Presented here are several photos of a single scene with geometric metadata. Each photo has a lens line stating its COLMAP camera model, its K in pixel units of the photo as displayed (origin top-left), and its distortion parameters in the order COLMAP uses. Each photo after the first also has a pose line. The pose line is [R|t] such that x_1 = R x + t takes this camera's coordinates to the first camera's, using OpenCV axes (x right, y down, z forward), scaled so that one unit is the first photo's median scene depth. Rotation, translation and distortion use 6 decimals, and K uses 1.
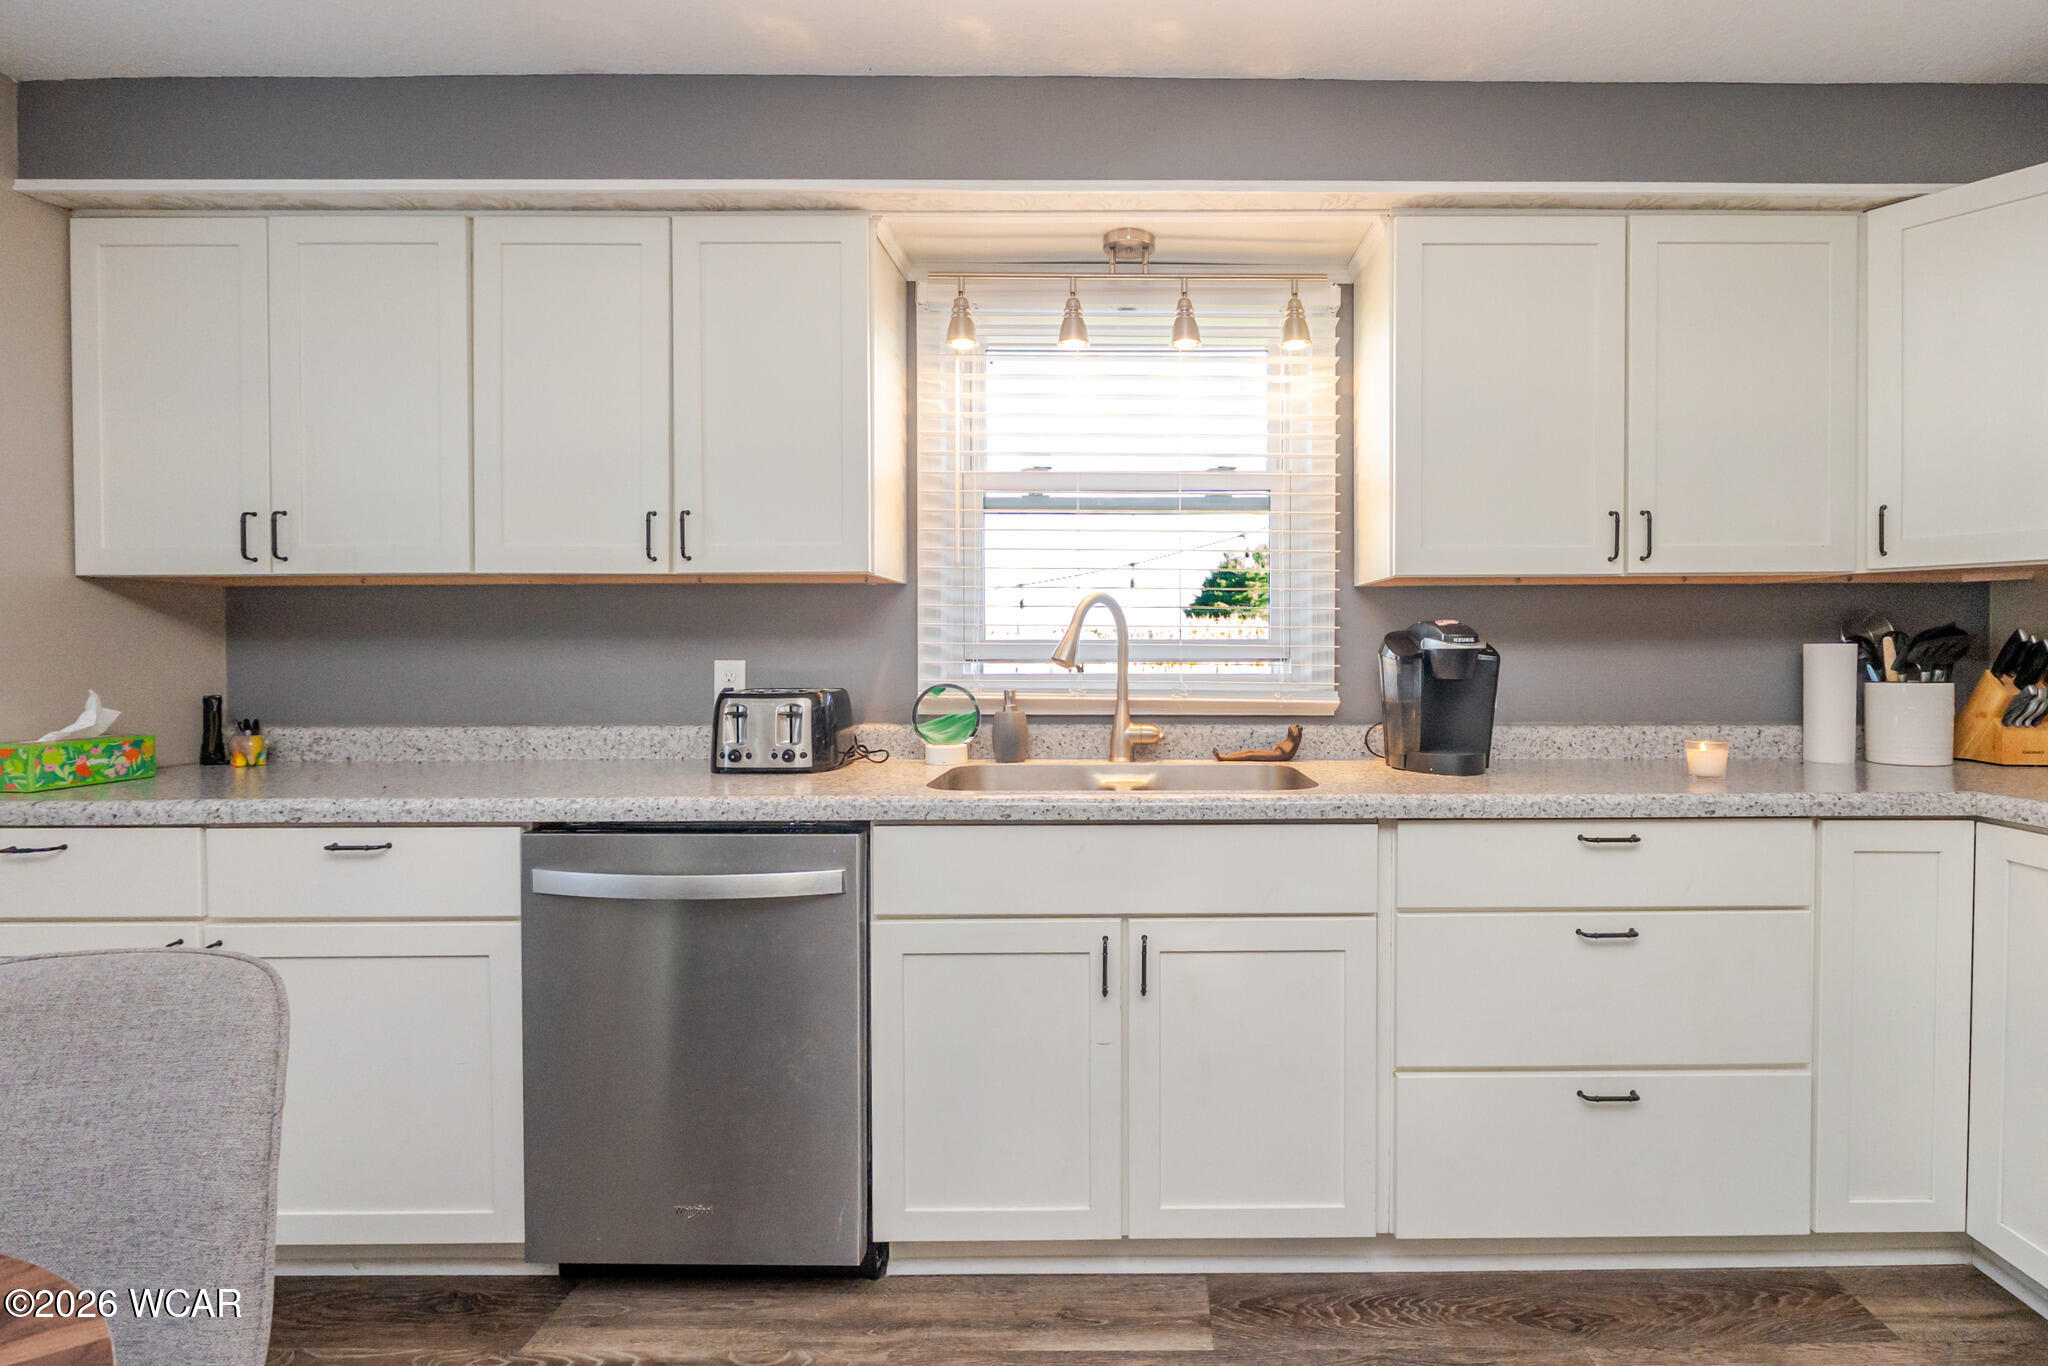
lens RADIAL K [[879.2, 0, 1149.5], [0, 879.2, 702.4], [0, 0, 1]] dist [-0.006247, -0.001126]
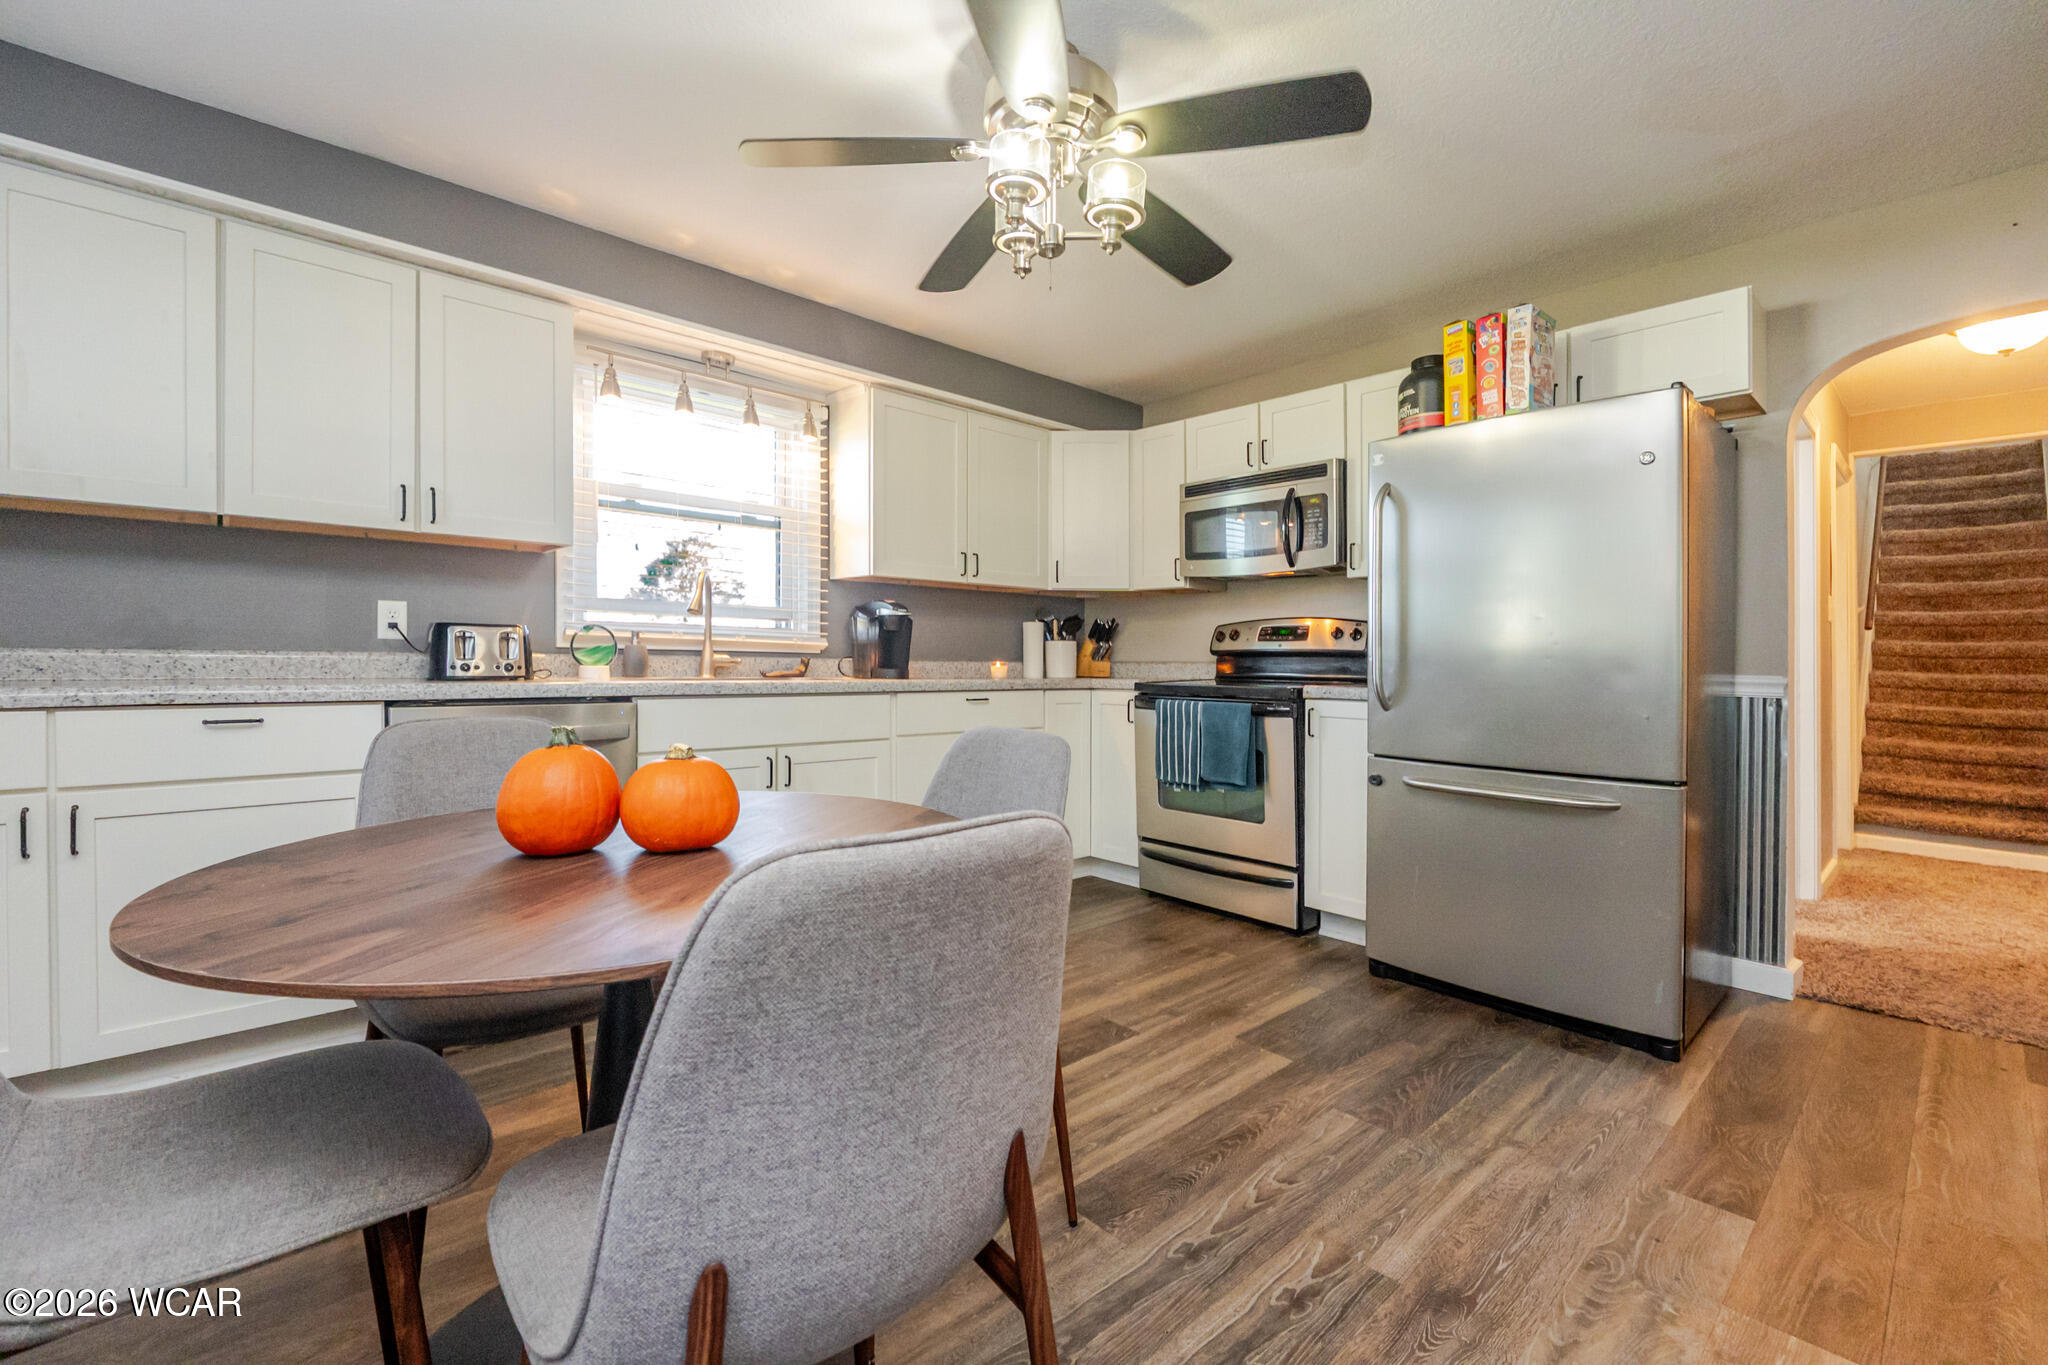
lens RADIAL K [[879.2, 0, 1018.9], [0, 879.2, 721.2], [0, 0, 1]] dist [-0.006247, -0.001126]
pose [[0.739226, -0.034047, 0.672596, -0.753371], [0.024647, 0.999420, 0.023502, 0.133033], [-0.673006, -0.000795, 0.739636, -0.606567]]
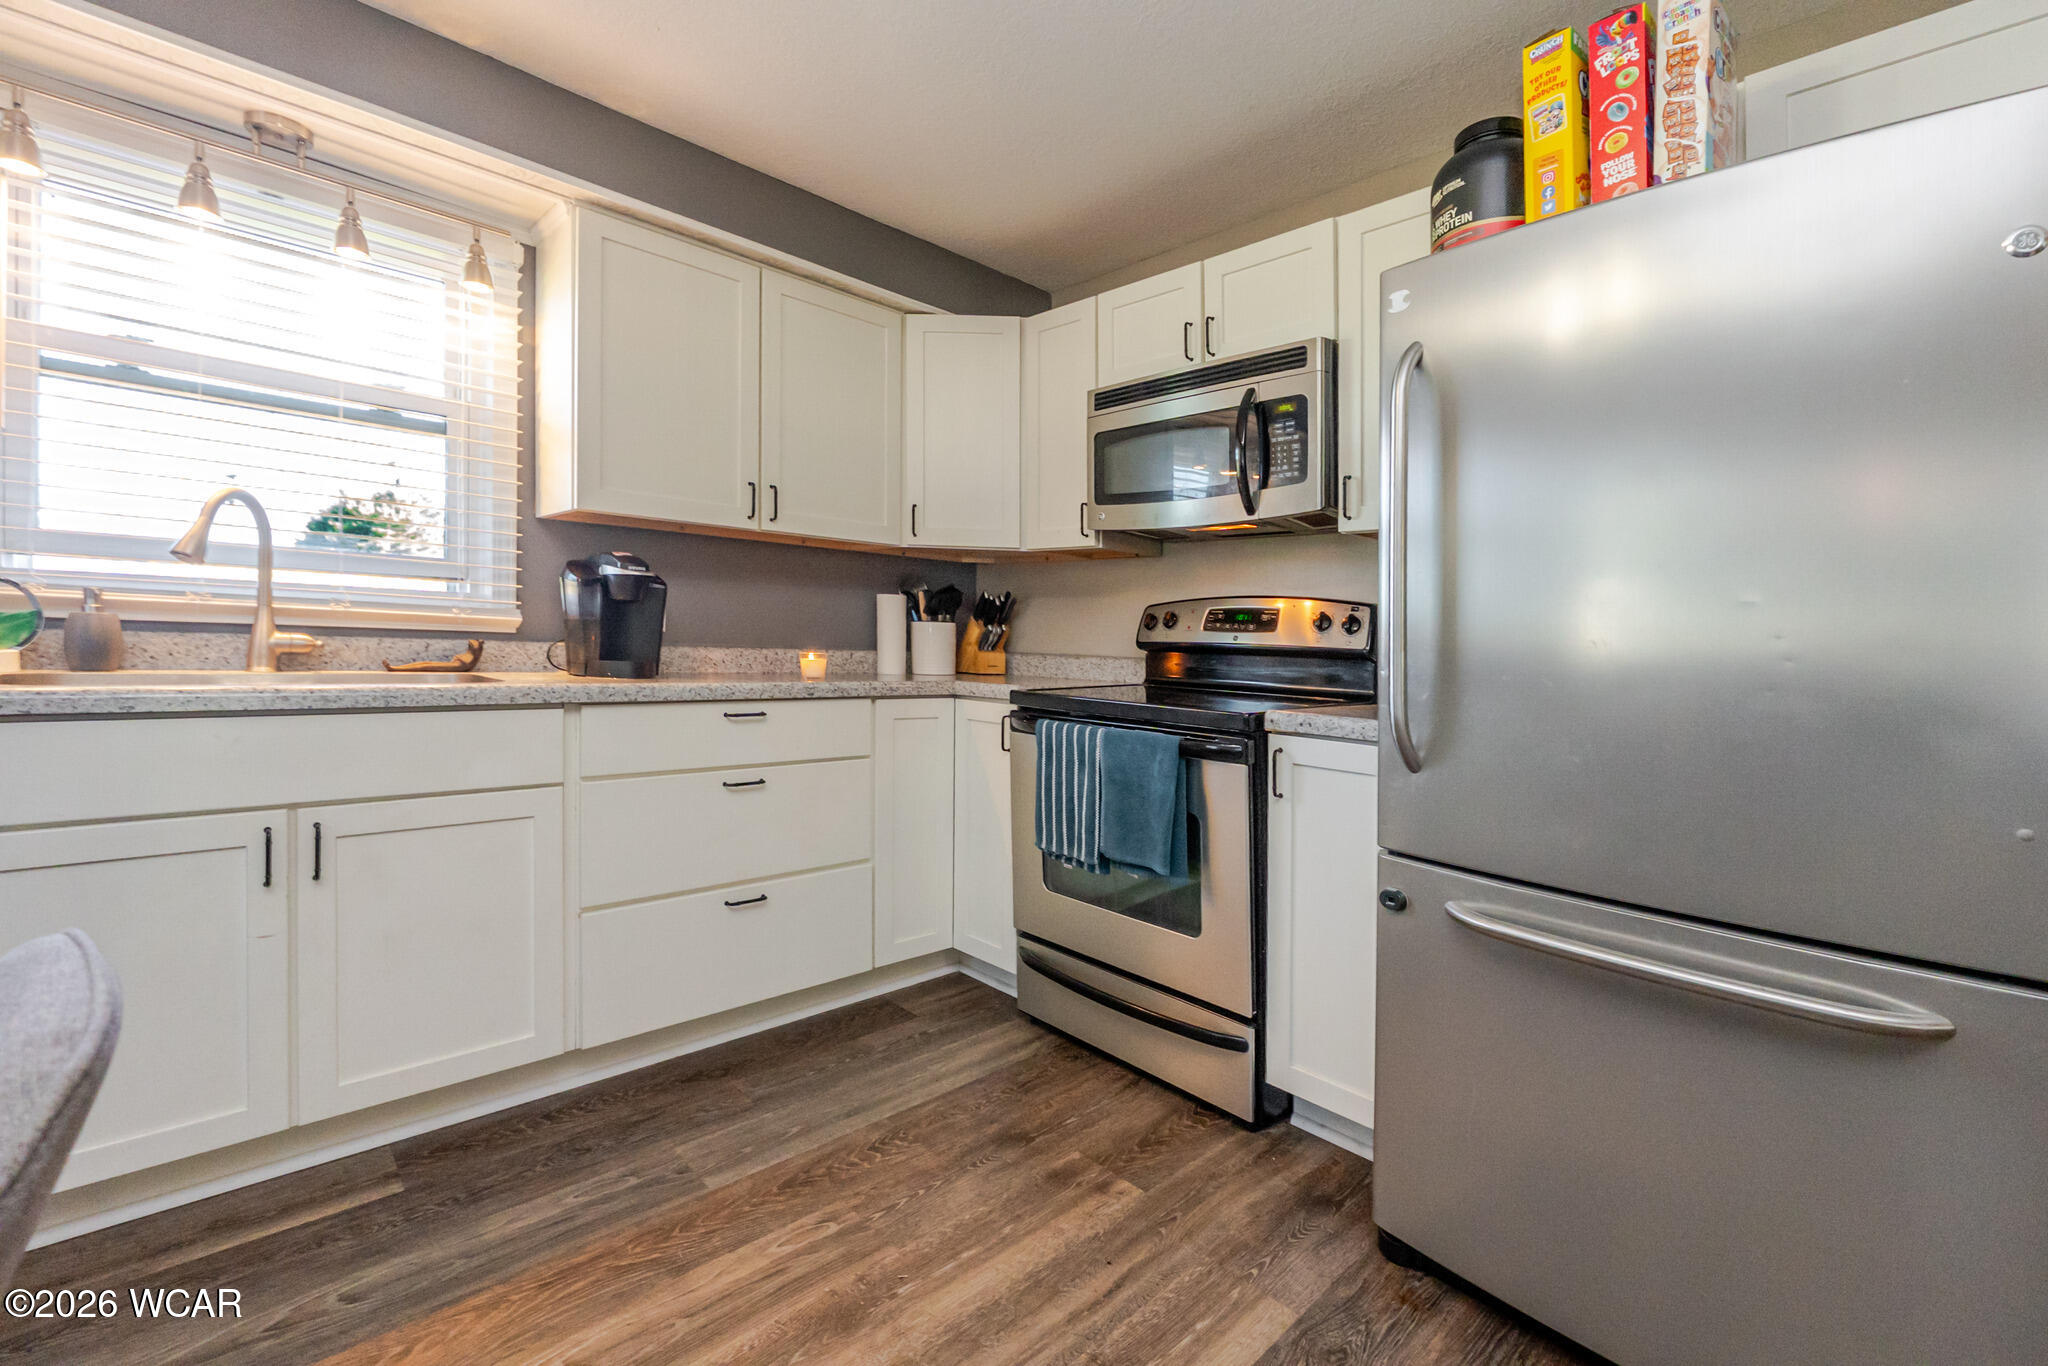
lens RADIAL K [[879.2, 0, 1027.9], [0, 879.2, 676.4], [0, 0, 1]] dist [-0.006247, -0.001126]
pose [[0.724408, 0.000473, 0.689372, -0.089820], [0.006037, 0.999957, -0.007030, 0.088699], [-0.689345, 0.009254, 0.724374, -0.257003]]
